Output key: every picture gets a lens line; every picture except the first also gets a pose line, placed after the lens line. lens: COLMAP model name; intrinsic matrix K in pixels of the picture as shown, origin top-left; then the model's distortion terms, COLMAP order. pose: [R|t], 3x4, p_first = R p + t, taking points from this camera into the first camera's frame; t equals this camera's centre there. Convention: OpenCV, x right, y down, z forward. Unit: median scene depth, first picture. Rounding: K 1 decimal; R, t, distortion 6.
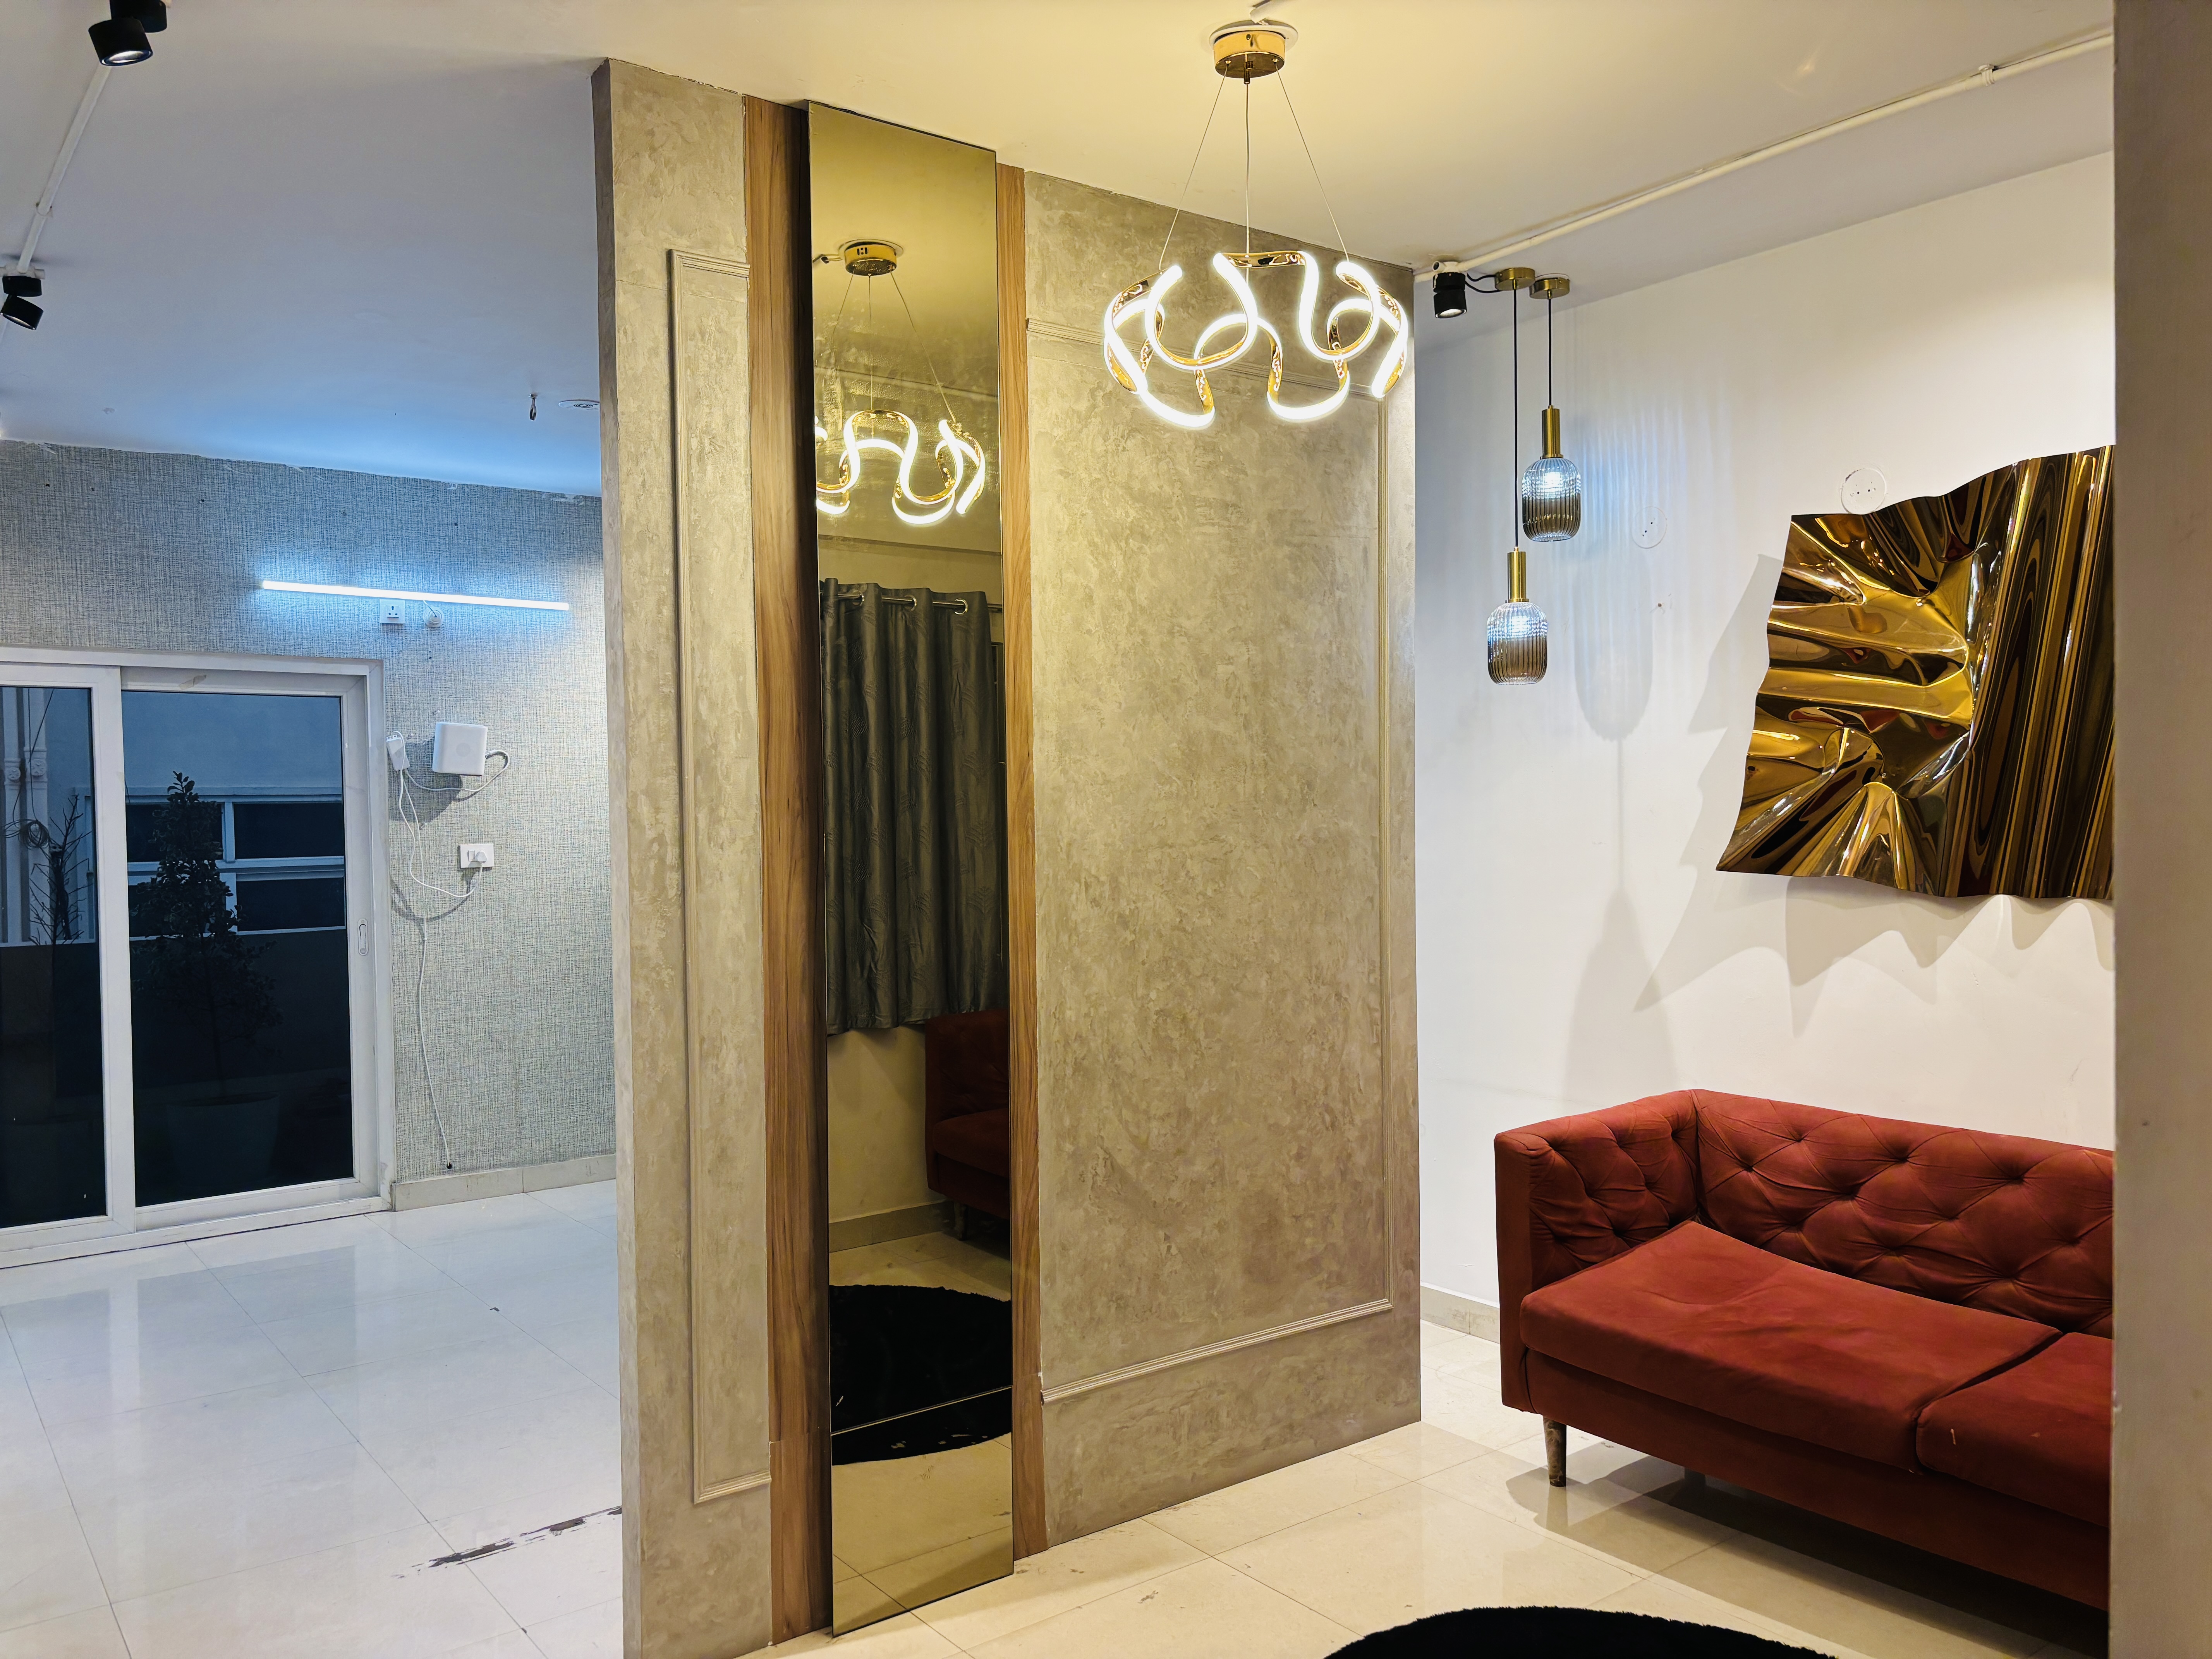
lens RADIAL K [[1653.5, 0, 1090.3], [0, 1653.5, 844.8], [0, 0, 1]] dist [0.028194, -0.044481]
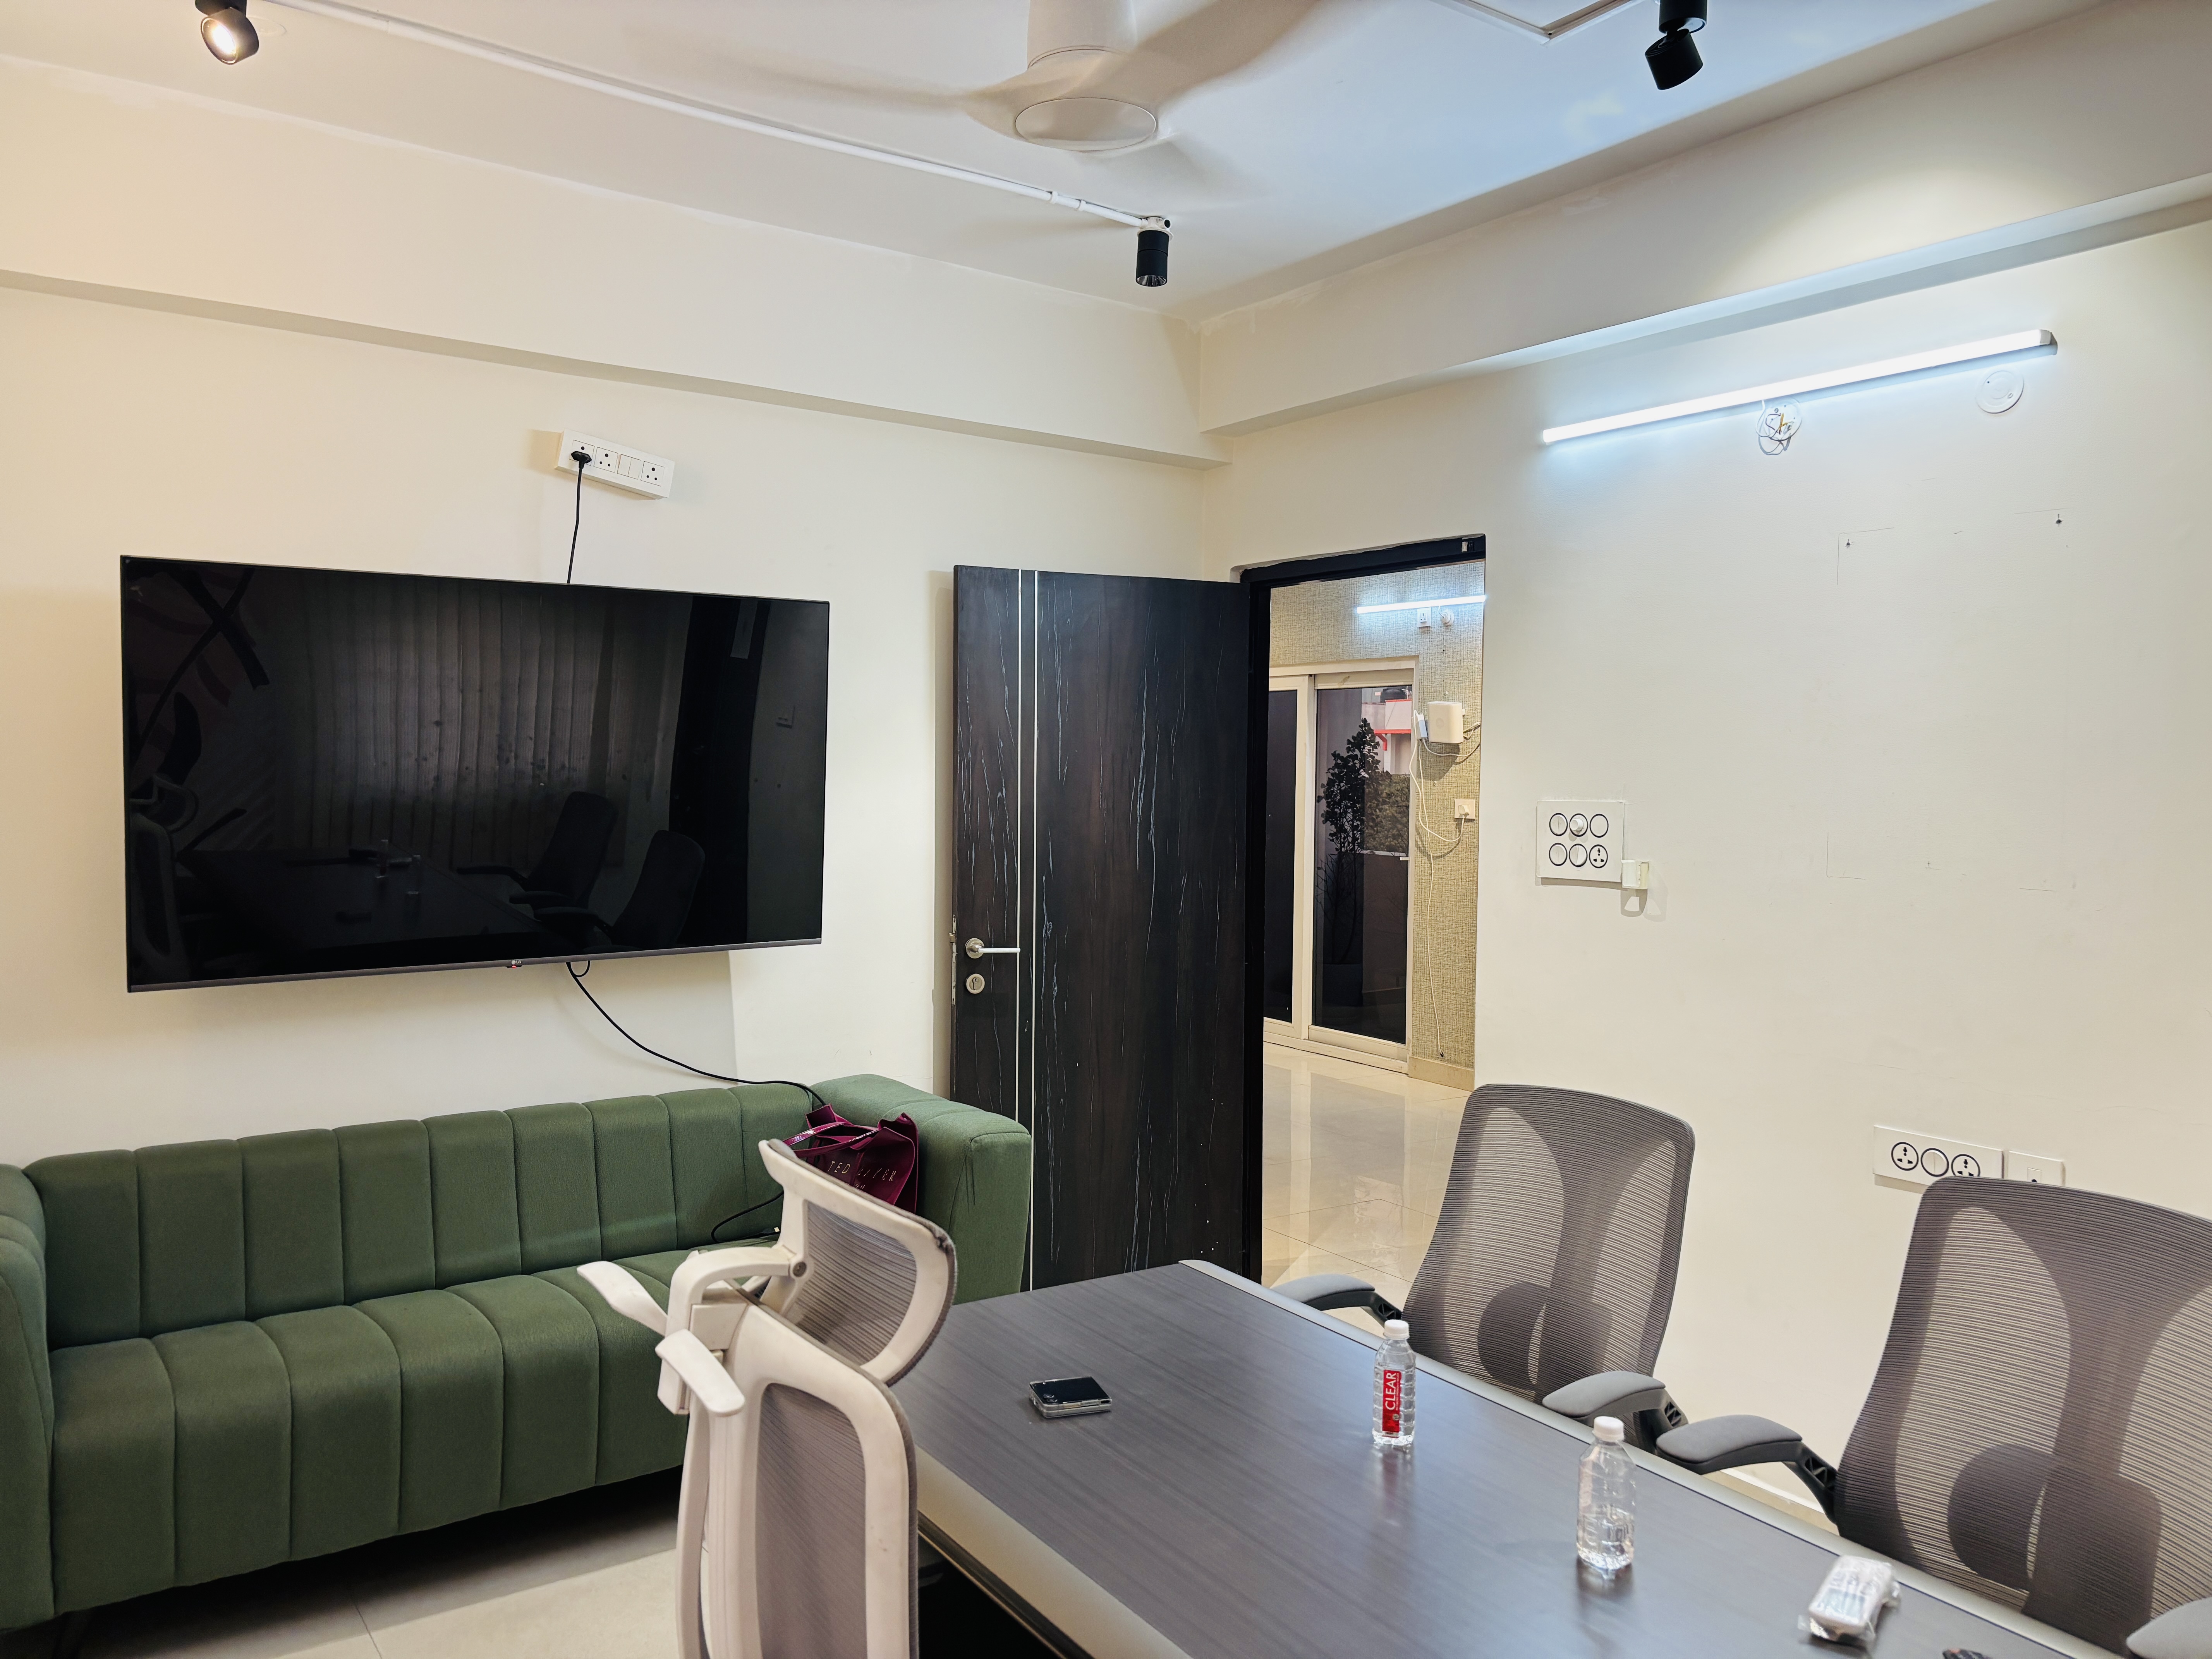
lens RADIAL K [[1653.5, 0, 1097.5], [0, 1653.5, 840.4], [0, 0, 1]] dist [0.028194, -0.044481]
pose [[-0.052713, 0.063459, -0.996591, 1.037710], [-0.023148, 0.997633, 0.064750, -0.051972], [0.998341, 0.026482, -0.051120, 0.952436]]
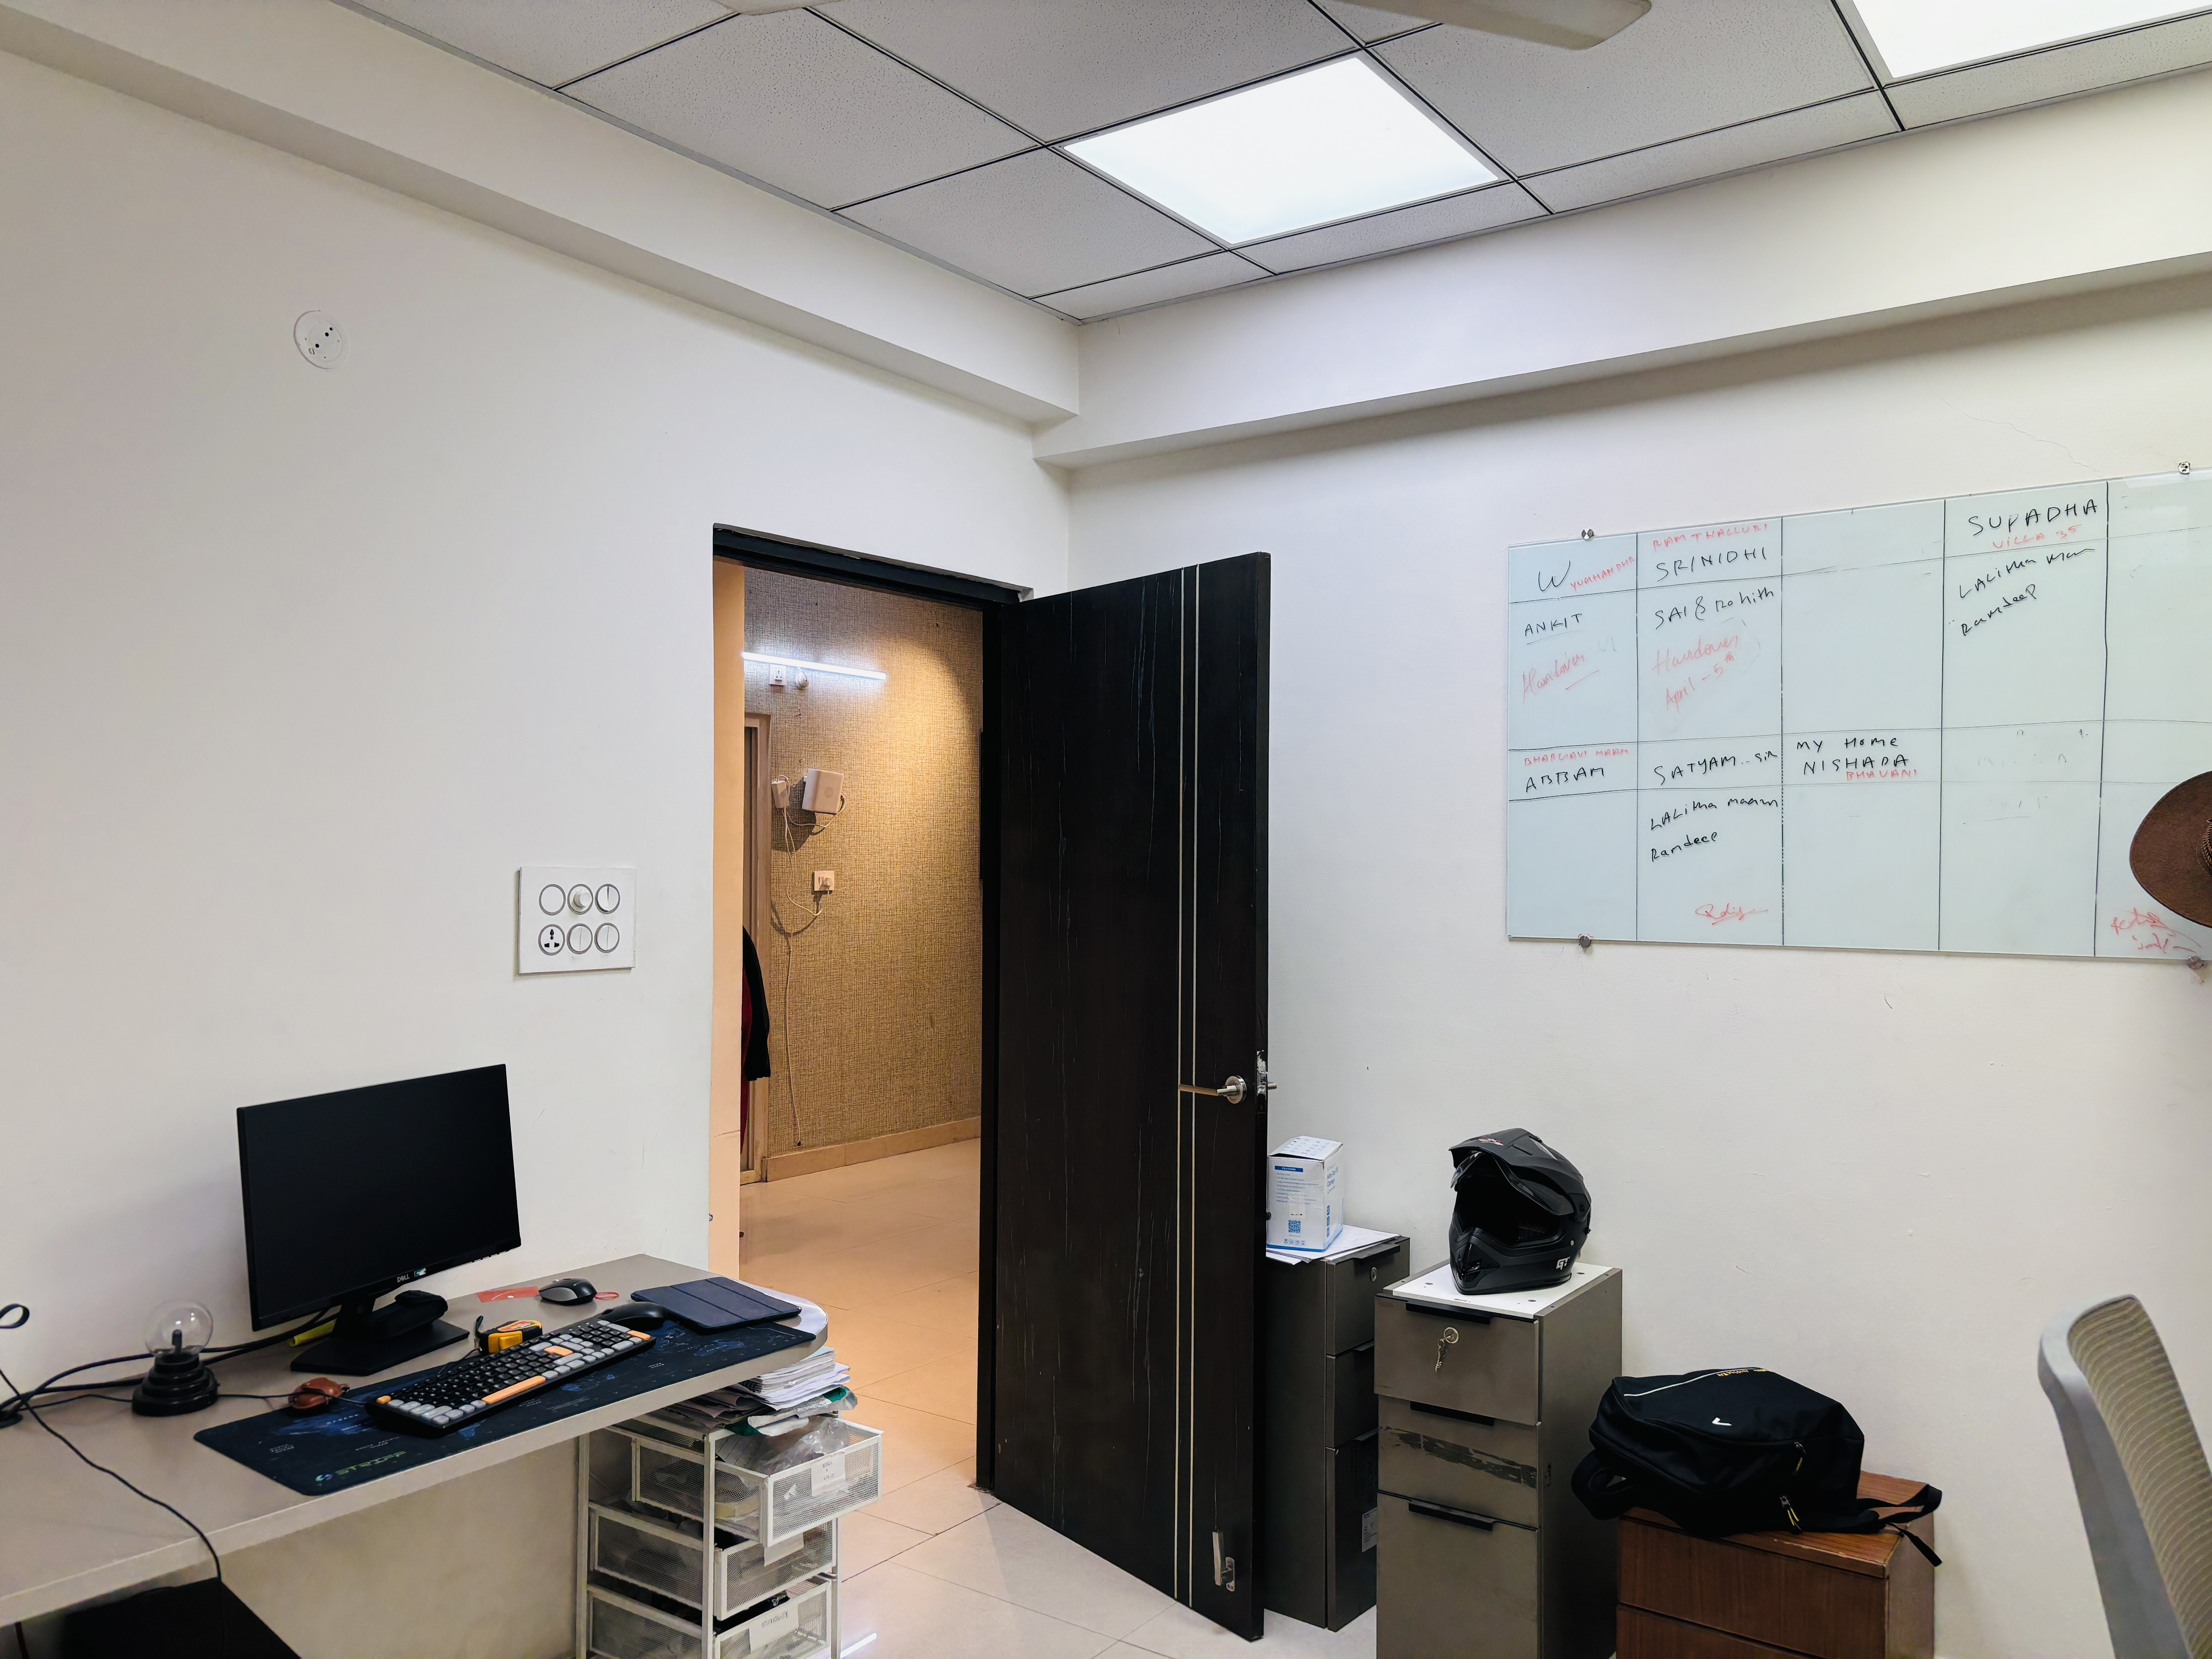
lens RADIAL K [[1653.5, 0, 1094.8], [0, 1653.5, 838.7], [0, 0, 1]] dist [0.028194, -0.044481]
pose [[0.958368, 0.019942, 0.284838, -0.627805], [-0.009280, 0.999207, -0.038730, 0.024709], [-0.285385, 0.034474, 0.957793, -0.234407]]
